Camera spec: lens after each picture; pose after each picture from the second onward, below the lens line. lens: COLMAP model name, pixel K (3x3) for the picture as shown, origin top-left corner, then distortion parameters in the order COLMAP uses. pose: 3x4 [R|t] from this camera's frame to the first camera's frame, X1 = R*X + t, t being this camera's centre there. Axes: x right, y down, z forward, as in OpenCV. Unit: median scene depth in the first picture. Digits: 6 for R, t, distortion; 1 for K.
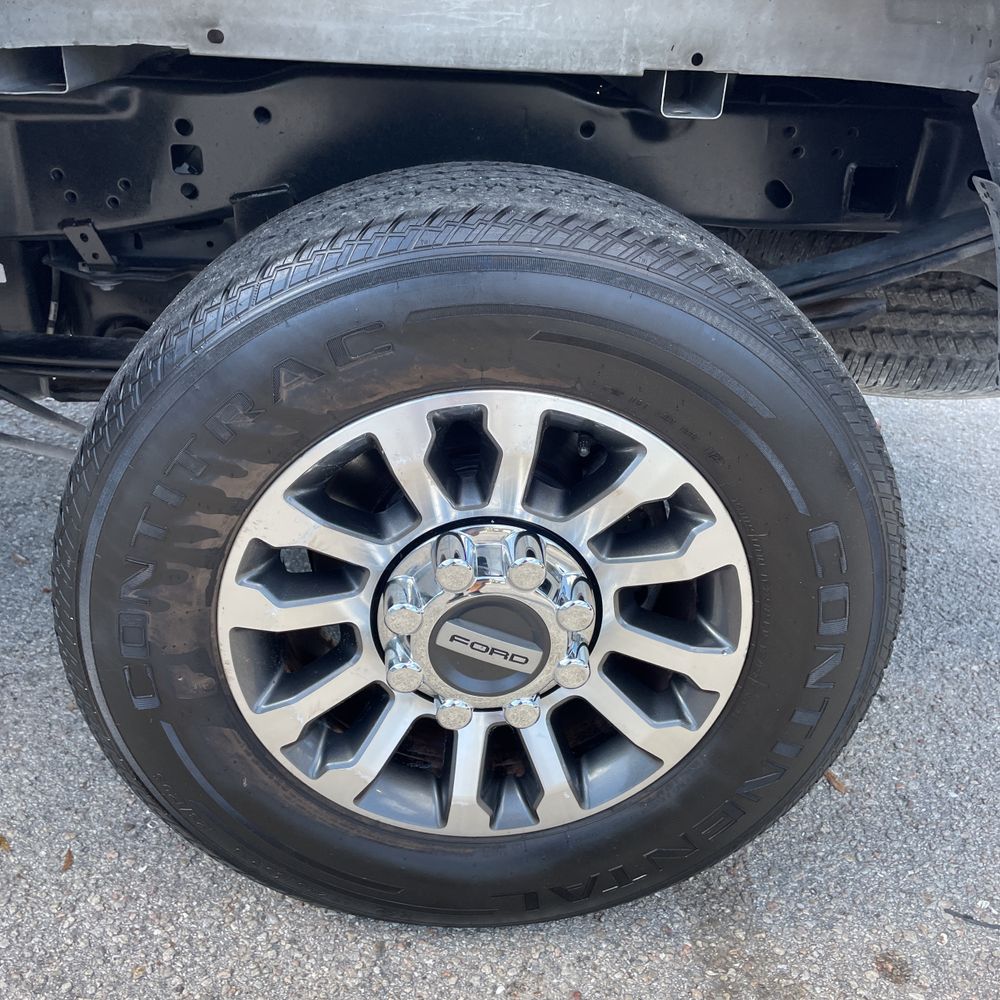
lens RADIAL K [[1020.2, 0, 494.4], [0, 1020.2, 503.6], [0, 0, 1]] dist [0.036316, 0.000000]
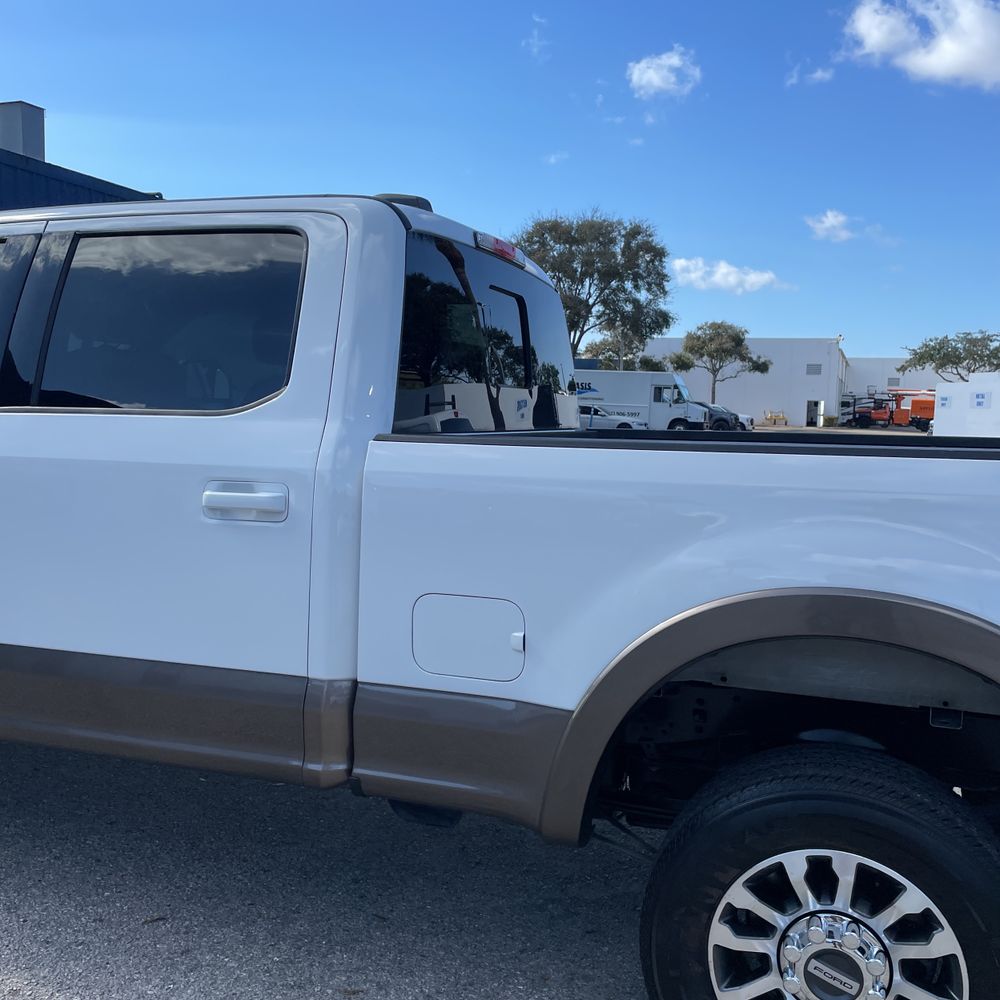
lens RADIAL K [[1020.2, 0, 513.9], [0, 1020.2, 481.5], [0, 0, 1]] dist [0.036316, 0.000000]
pose [[0.927069, 0.003627, -0.374874, 0.184459], [-0.156618, 0.912258, -0.378492, 0.118622], [0.340609, 0.409600, 0.846294, -1.506885]]
